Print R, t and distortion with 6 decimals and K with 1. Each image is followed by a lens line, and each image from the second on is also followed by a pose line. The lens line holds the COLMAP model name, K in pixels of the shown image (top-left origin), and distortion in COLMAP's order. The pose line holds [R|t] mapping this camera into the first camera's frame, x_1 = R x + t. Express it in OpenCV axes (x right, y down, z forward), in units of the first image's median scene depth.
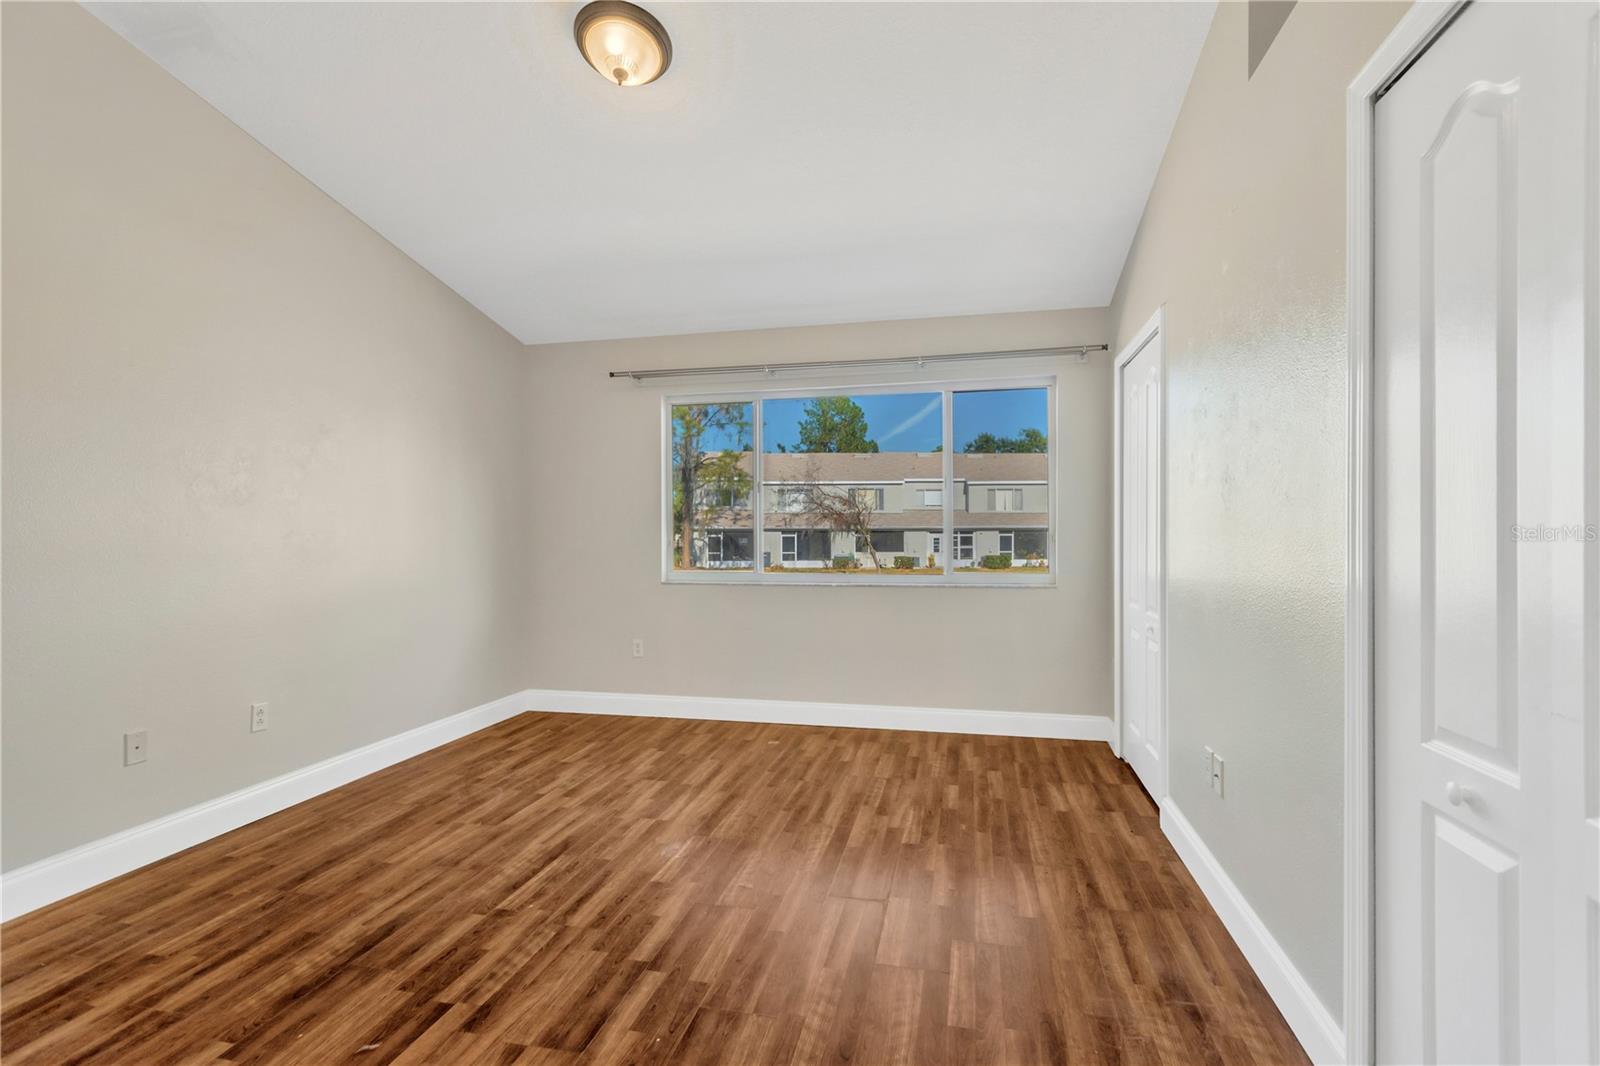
lens RADIAL K [[747.8, 0, 803.0], [0, 747.8, 540.4], [0, 0, 1]] dist [0.024999, -0.010643]
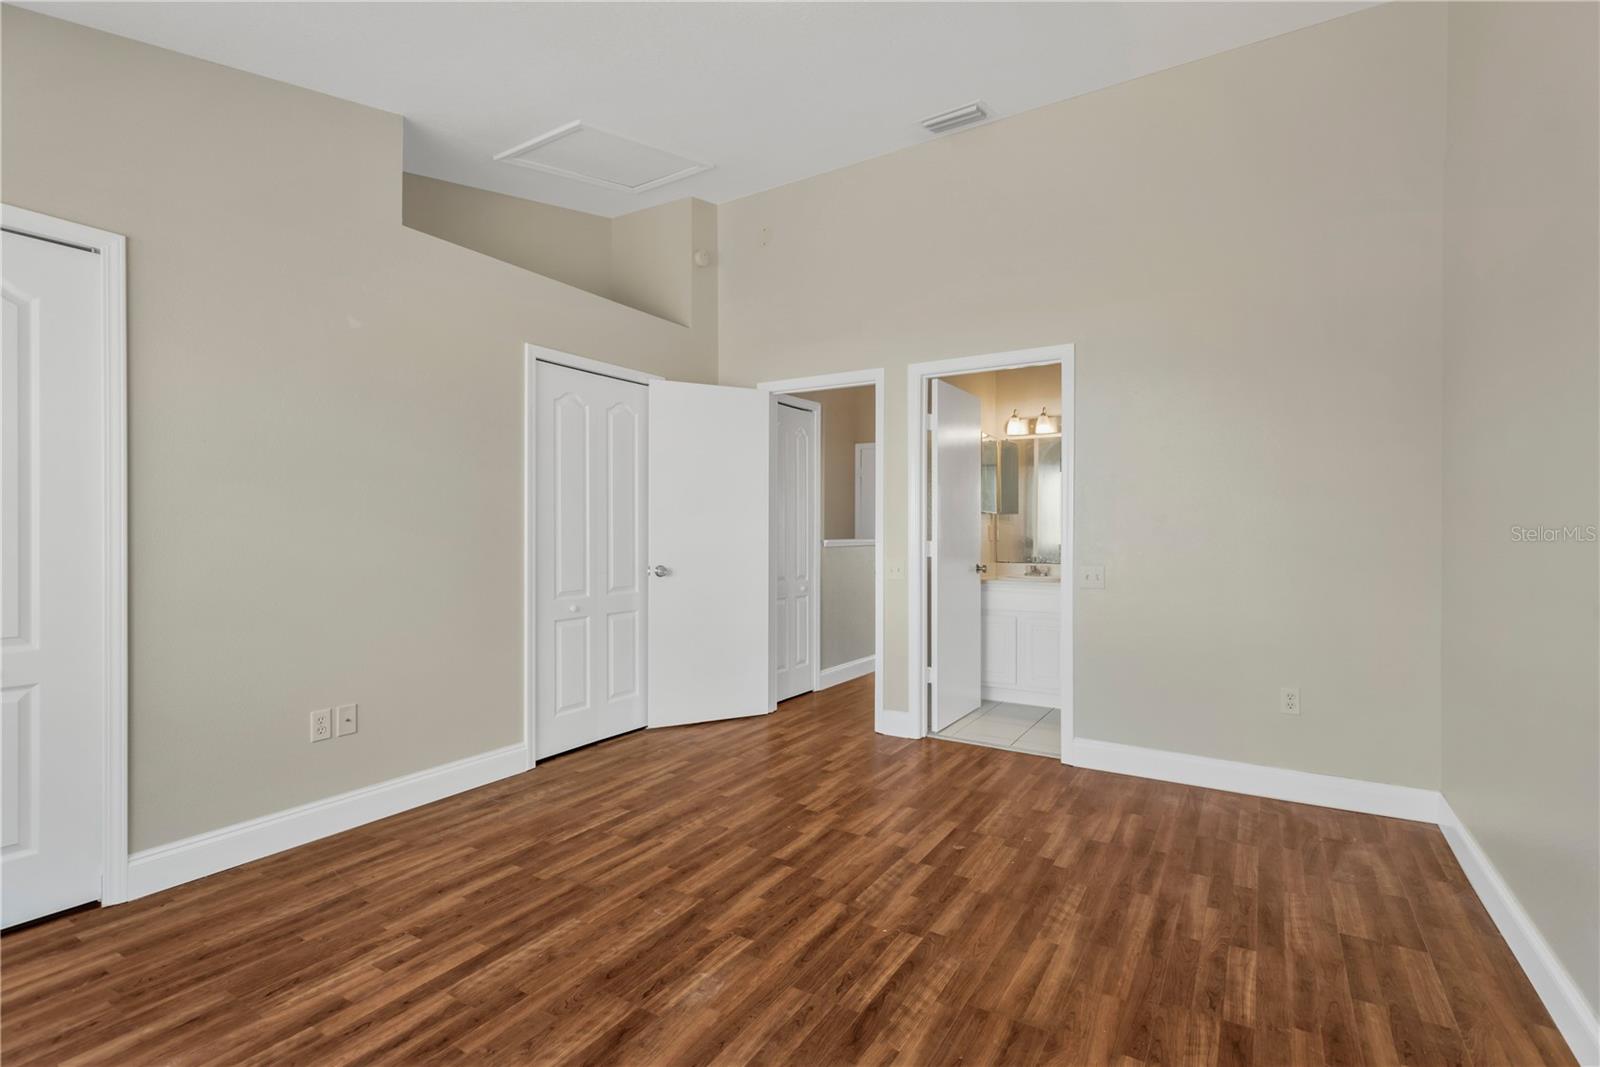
lens RADIAL K [[749.4, 0, 799.4], [0, 749.4, 529.0], [0, 0, 1]] dist [0.024082, -0.010587]
pose [[-0.944580, 0.003612, 0.328260, -0.573468], [0.005592, 0.999971, 0.005089, -0.009671], [-0.328232, 0.006643, -0.944574, 1.923444]]
